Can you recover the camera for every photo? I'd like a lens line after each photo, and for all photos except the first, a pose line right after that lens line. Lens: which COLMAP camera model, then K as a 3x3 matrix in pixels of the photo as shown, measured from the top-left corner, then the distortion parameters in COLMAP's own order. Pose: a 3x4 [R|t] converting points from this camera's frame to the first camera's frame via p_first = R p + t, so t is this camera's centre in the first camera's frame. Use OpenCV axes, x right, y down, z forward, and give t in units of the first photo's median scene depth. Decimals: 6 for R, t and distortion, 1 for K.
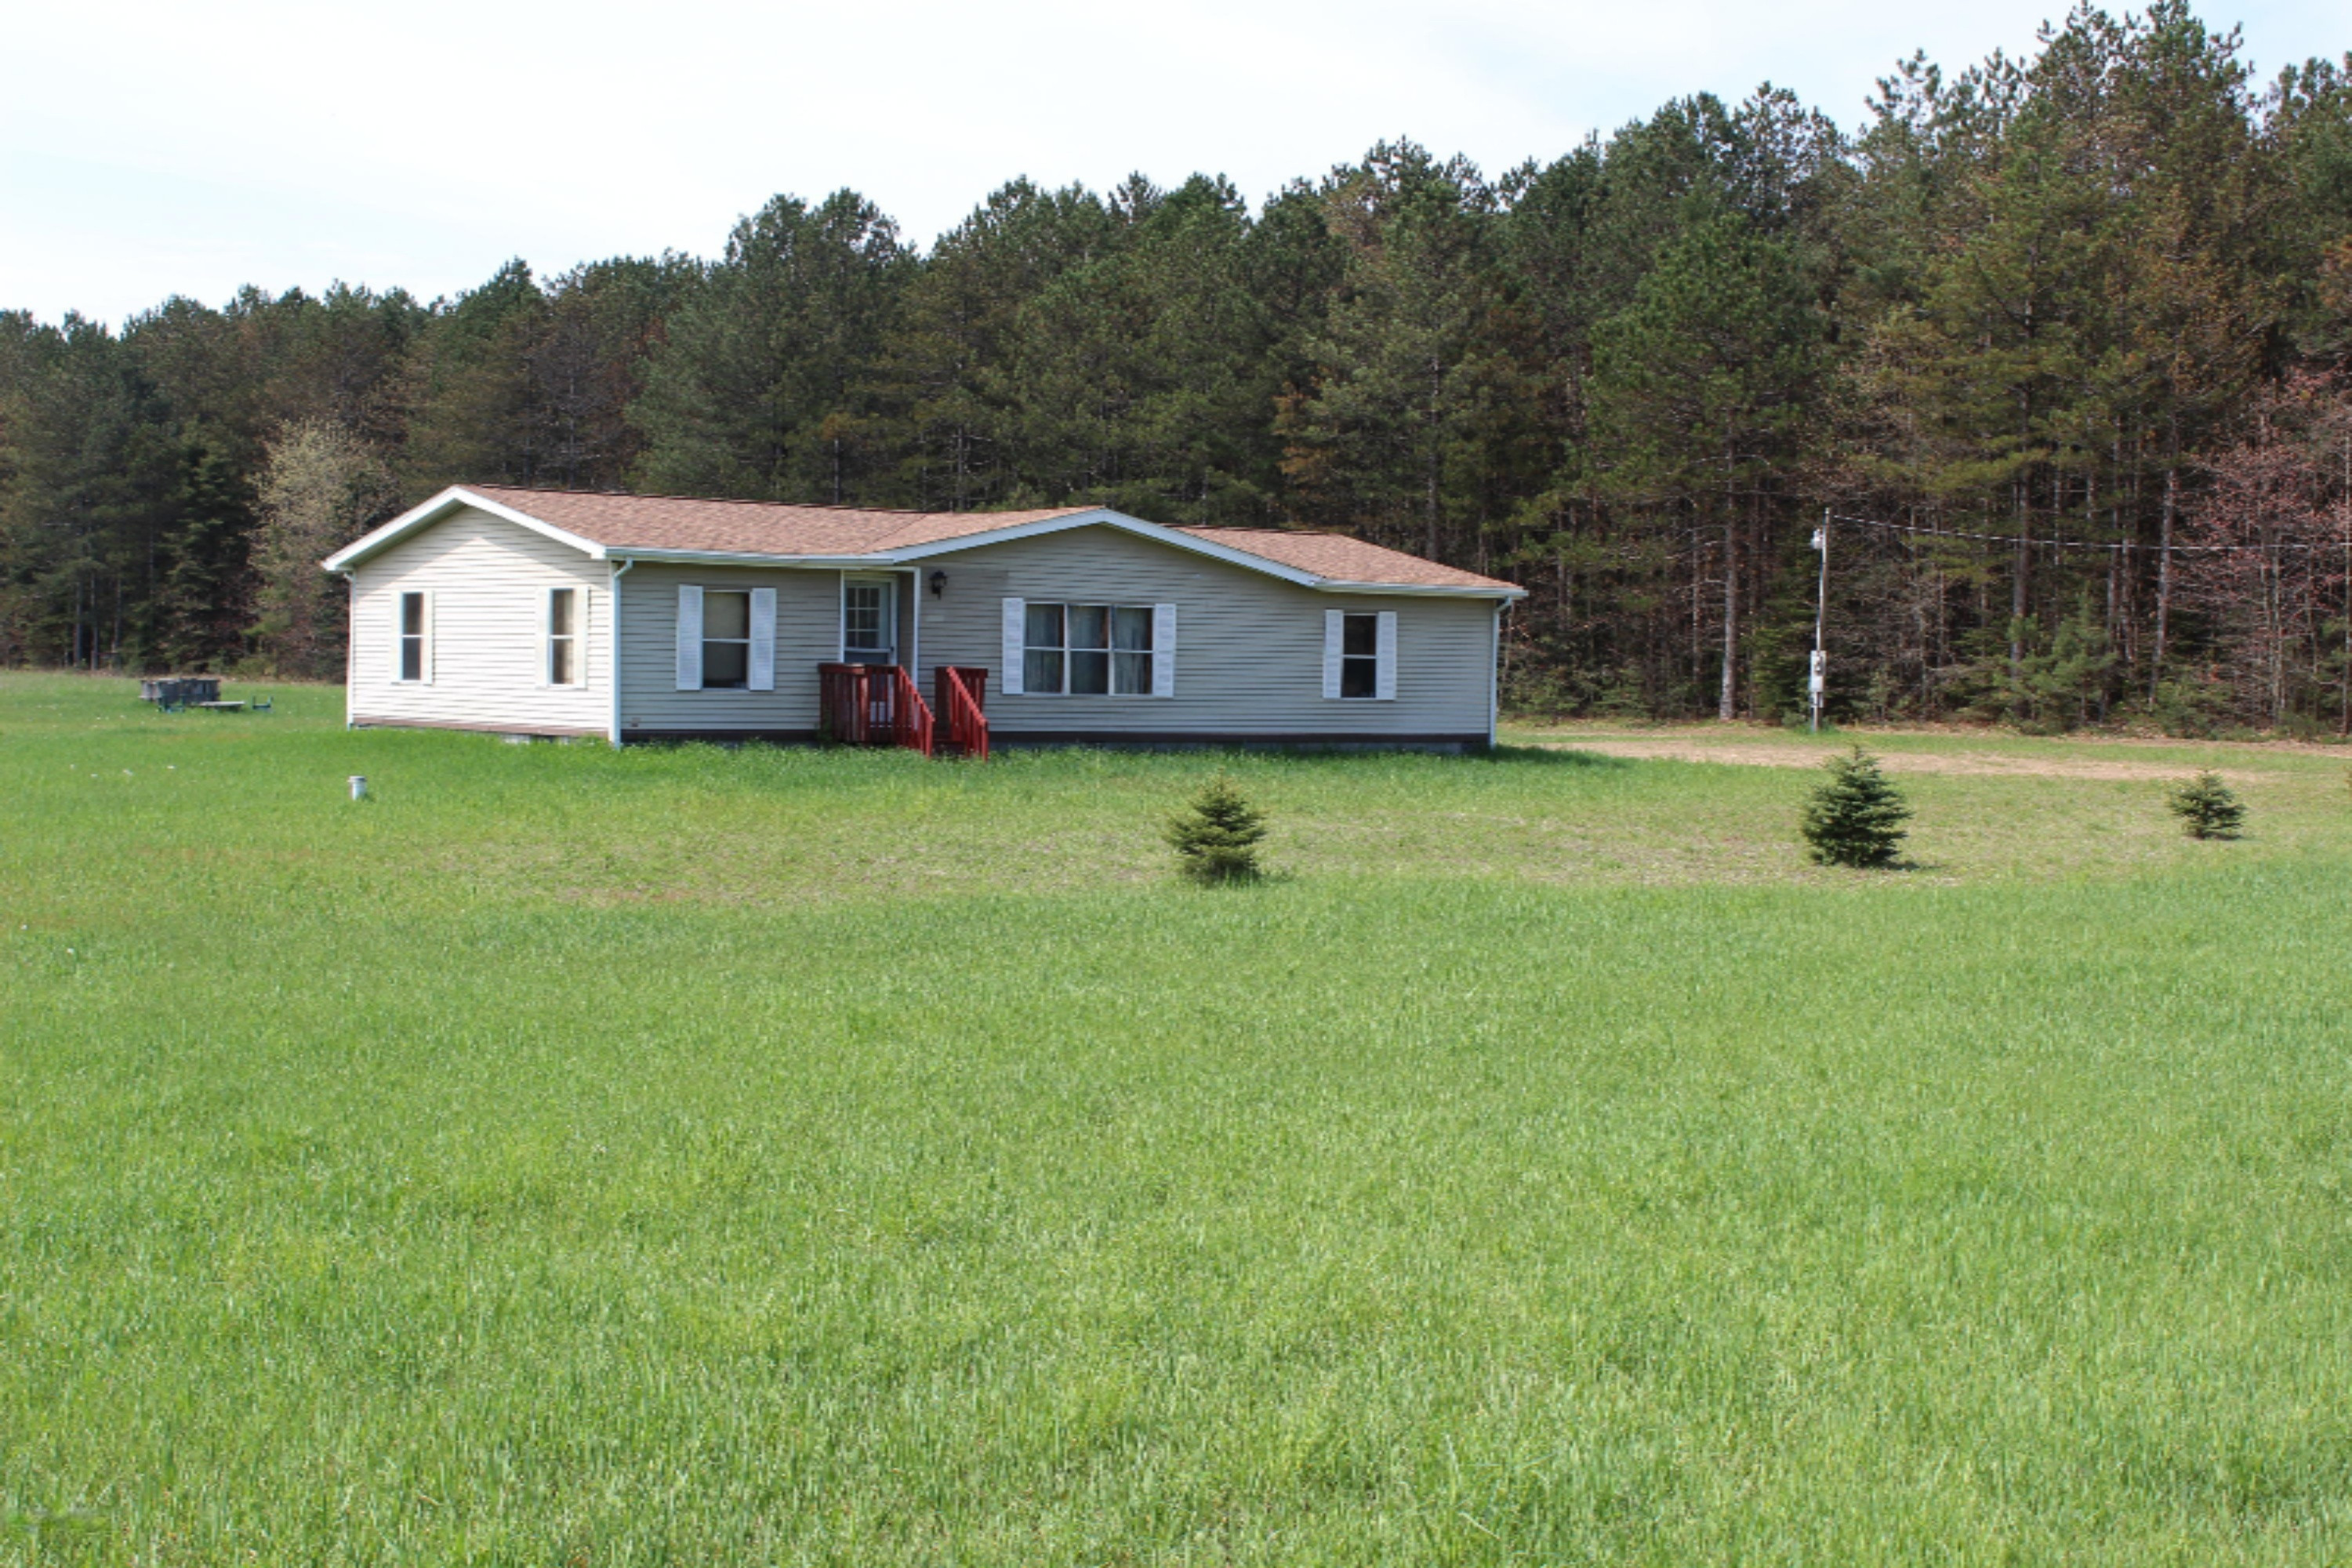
lens RADIAL K [[2992.9, 0, 1158.7], [0, 2992.9, 802.5], [0, 0, 1]] dist [-0.098429, 0.088154]
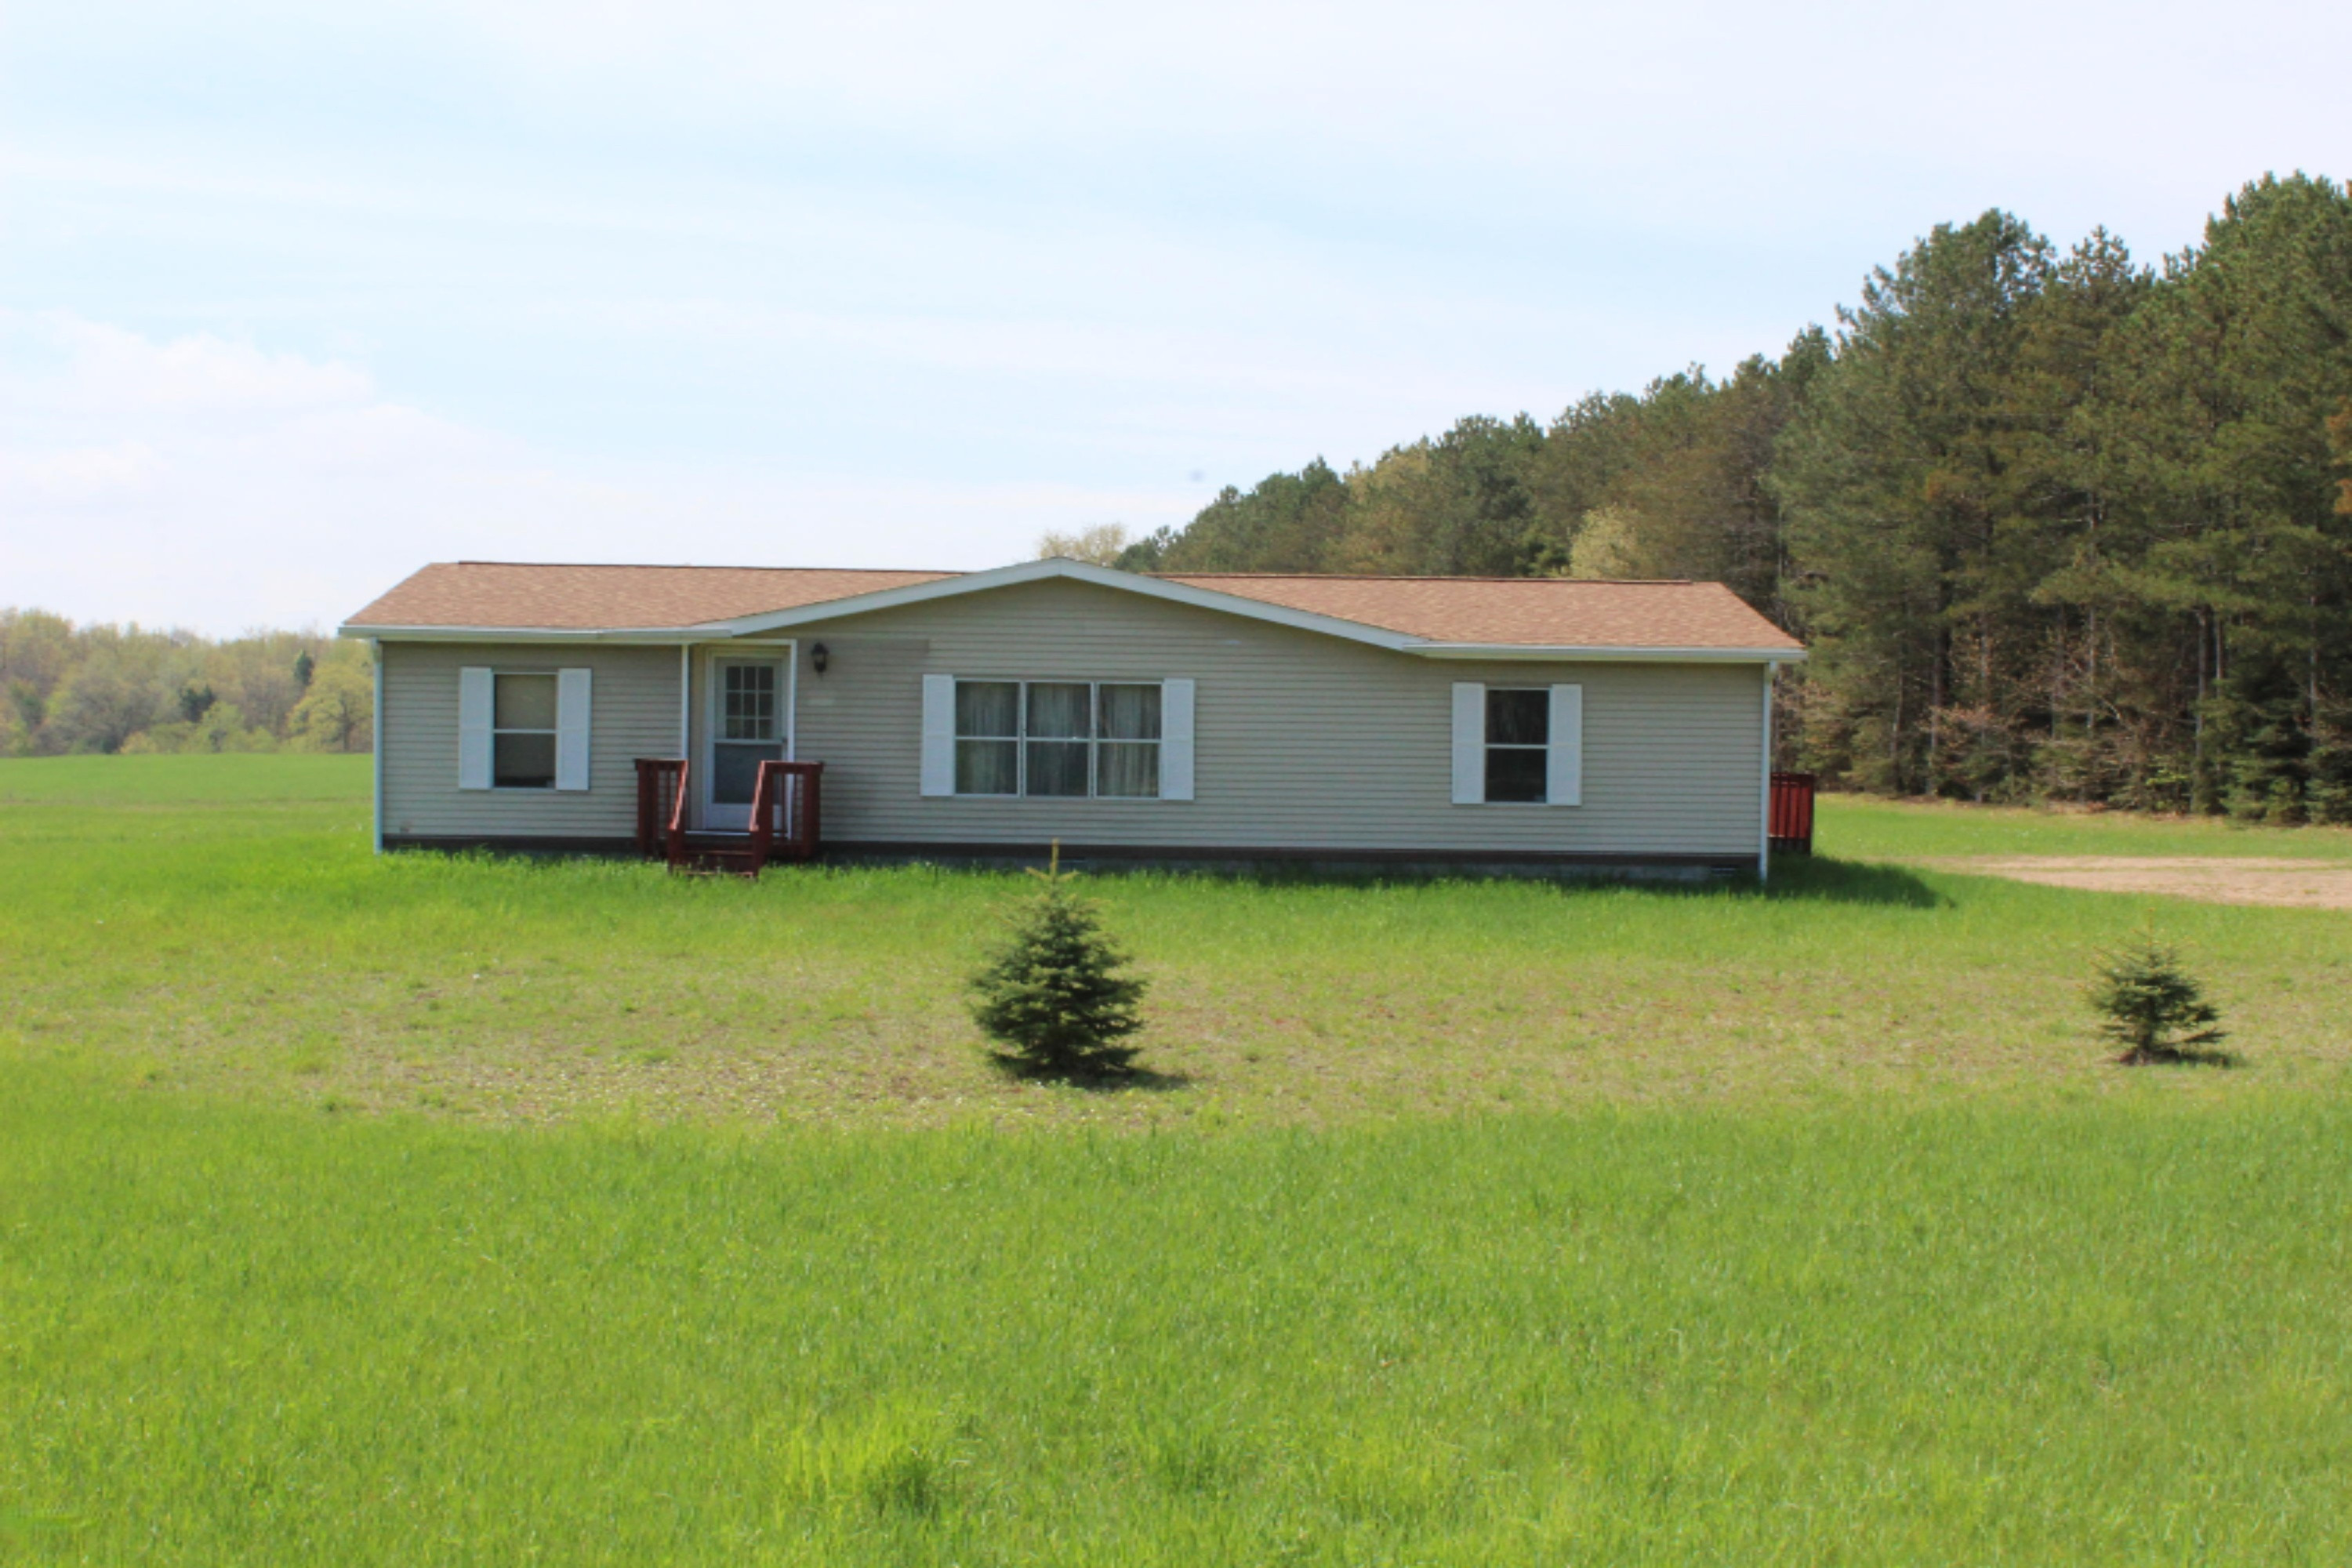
lens RADIAL K [[2992.9, 0, 1158.7], [0, 2992.9, 802.5], [0, 0, 1]] dist [-0.098429, 0.088154]
pose [[0.809333, 0.004663, -0.587331, 0.517227], [-0.024874, 0.999343, -0.026342, -0.016698], [0.586823, 0.035929, 0.808918, 0.435628]]
